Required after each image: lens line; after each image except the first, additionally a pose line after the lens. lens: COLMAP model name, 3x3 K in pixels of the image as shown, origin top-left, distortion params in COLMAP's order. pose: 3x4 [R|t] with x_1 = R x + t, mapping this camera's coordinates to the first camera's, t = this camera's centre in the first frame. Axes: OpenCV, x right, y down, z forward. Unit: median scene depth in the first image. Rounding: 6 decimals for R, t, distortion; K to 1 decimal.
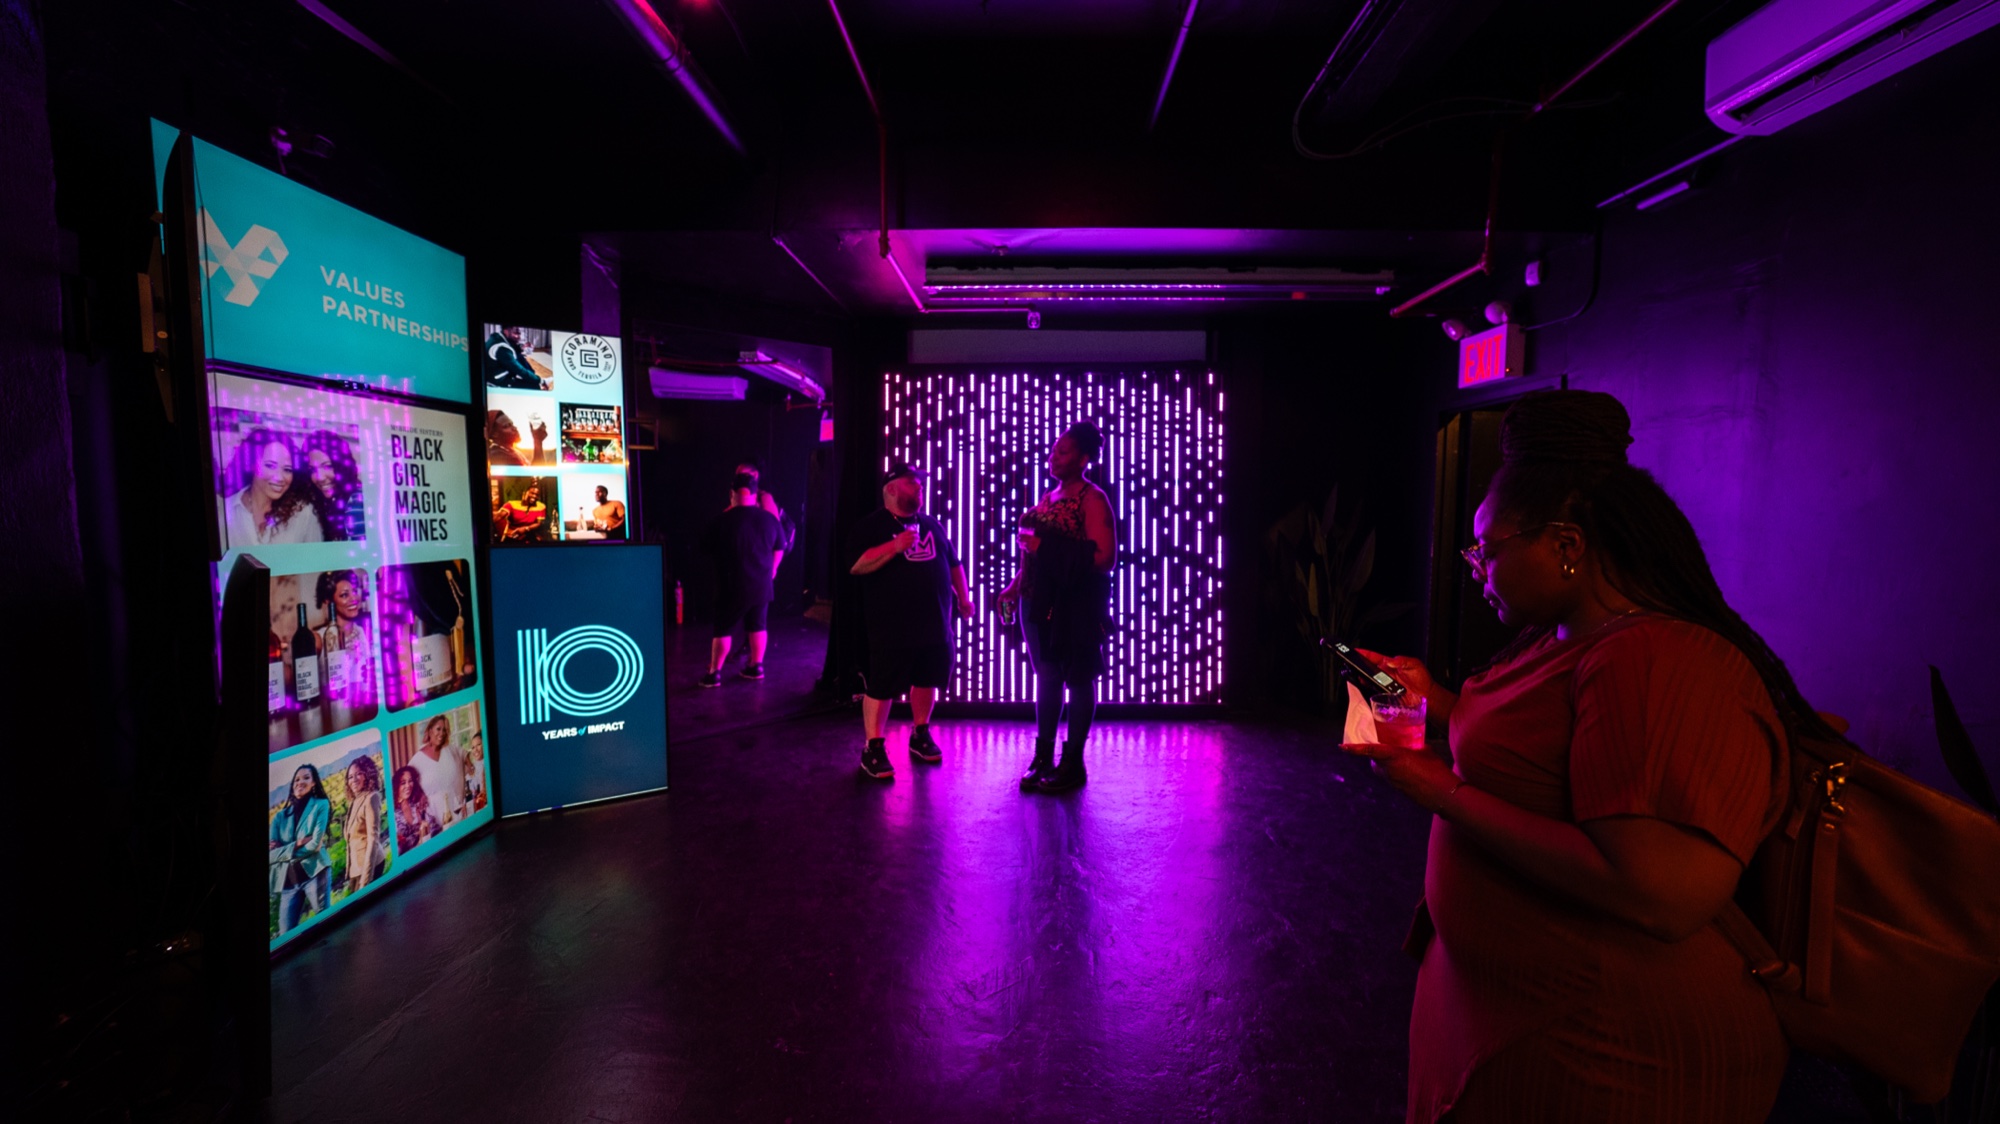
lens RADIAL K [[712.6, 0, 1002.1], [0, 712.6, 556.5], [0, 0, 1]] dist [-0.000157, 0.000024]
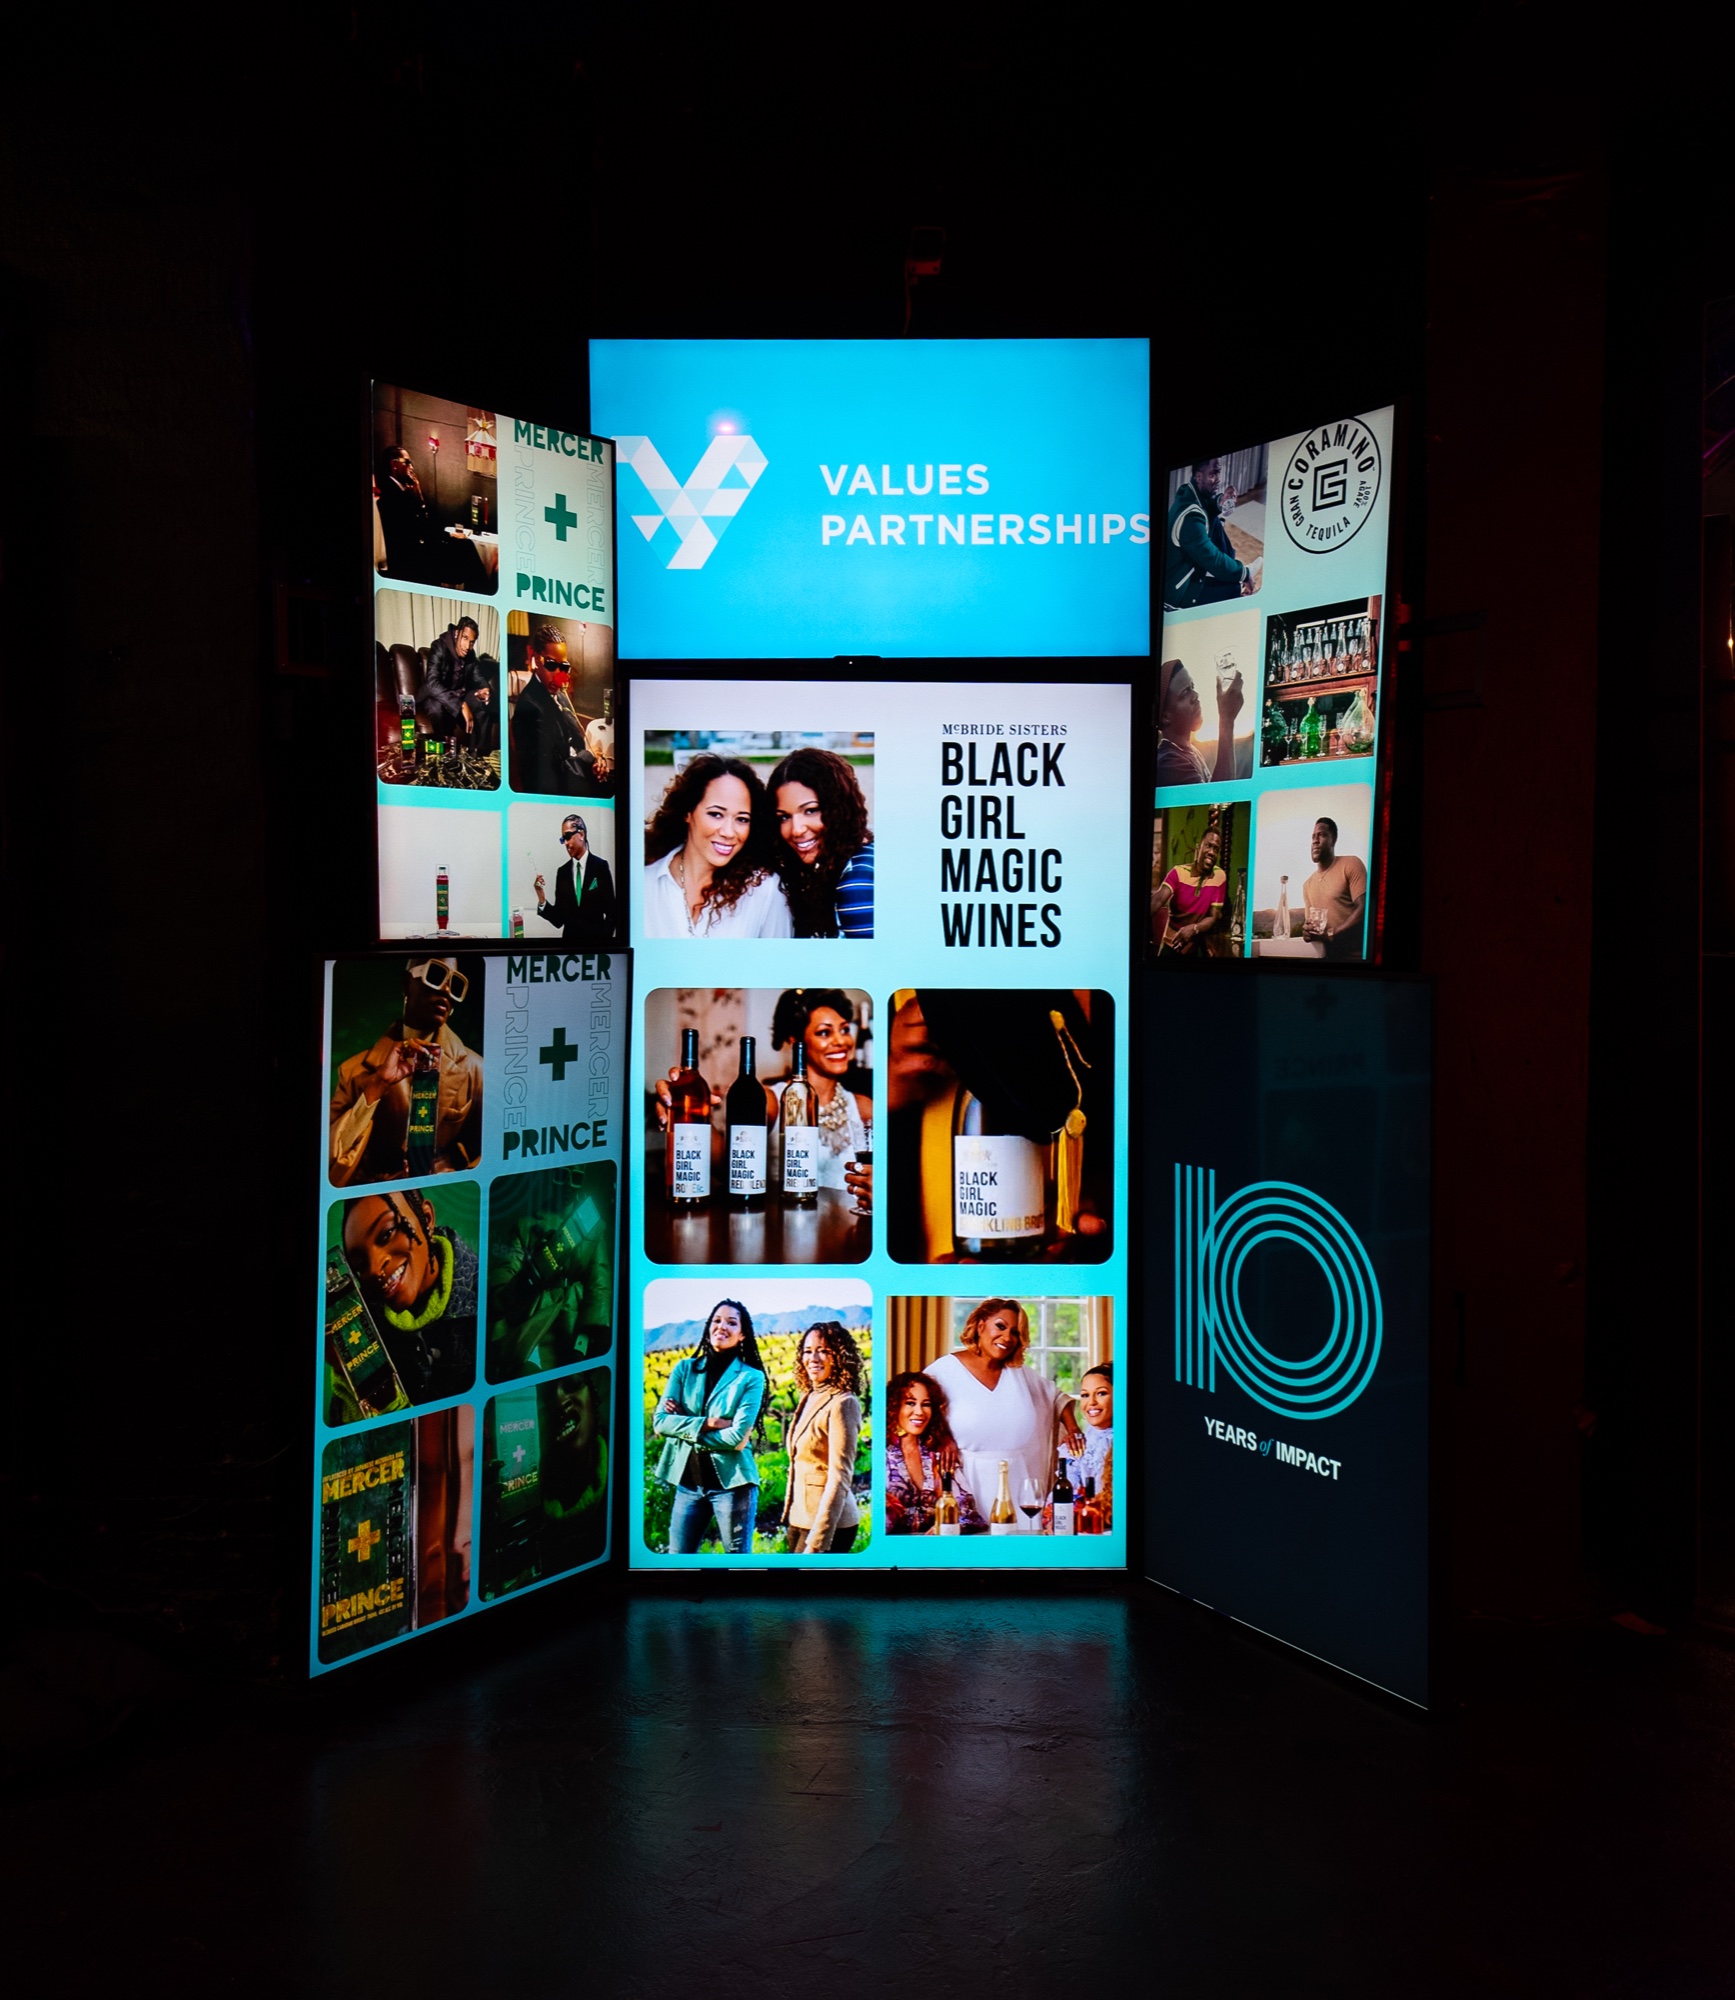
lens RADIAL K [[1815.8, 0, 867.5], [0, 1815.8, 1000.0], [0, 0, 1]] dist [0.059271, 0.001558]
pose [[0.026386, 0.041772, -0.998779, 0.490337], [-0.072408, 0.996582, 0.039767, -0.029893], [0.997026, 0.071270, 0.029321, 0.902982]]
